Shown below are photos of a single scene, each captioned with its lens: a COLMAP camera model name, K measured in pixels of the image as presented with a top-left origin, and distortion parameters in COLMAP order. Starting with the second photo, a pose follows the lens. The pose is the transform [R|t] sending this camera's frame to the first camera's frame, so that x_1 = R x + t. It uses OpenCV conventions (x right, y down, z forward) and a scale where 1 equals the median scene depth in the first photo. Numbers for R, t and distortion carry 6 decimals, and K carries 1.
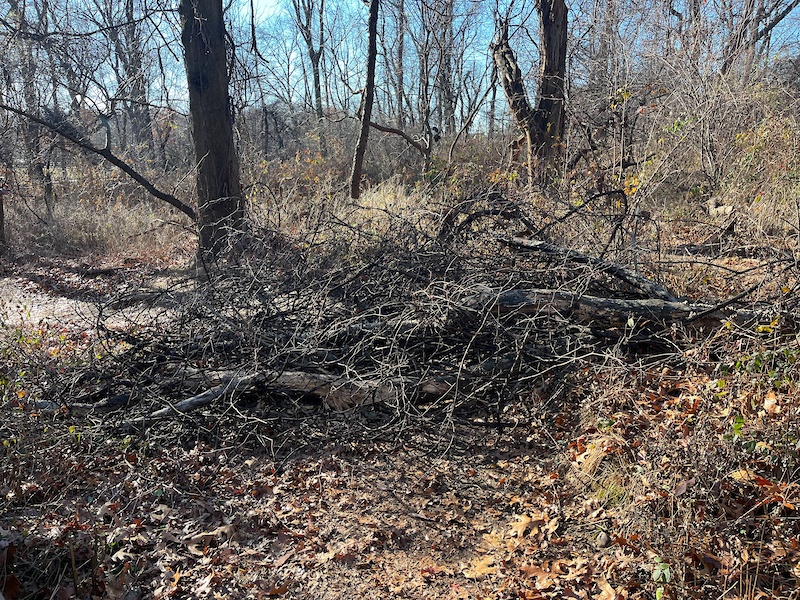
lens RADIAL K [[604.7, 0, 400.7], [0, 604.7, 298.0], [0, 0, 1]] dist [0.010333, 0.001035]
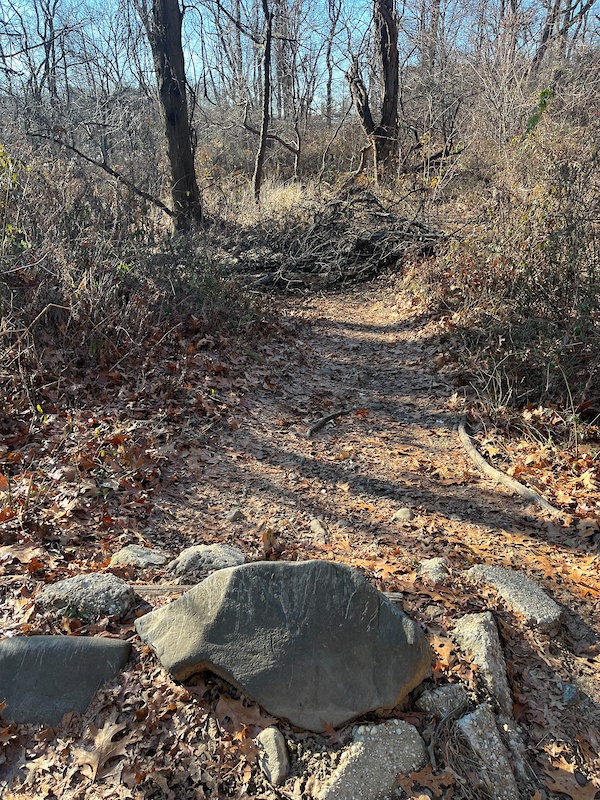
lens RADIAL K [[604.7, 0, 298.2], [0, 604.7, 401.0], [0, 0, 1]] dist [0.010333, 0.001035]
pose [[0.994135, -0.056371, 0.092292, -0.145311], [0.038636, 0.982212, 0.183756, 0.068556], [-0.101009, -0.179112, 0.978630, -0.541786]]
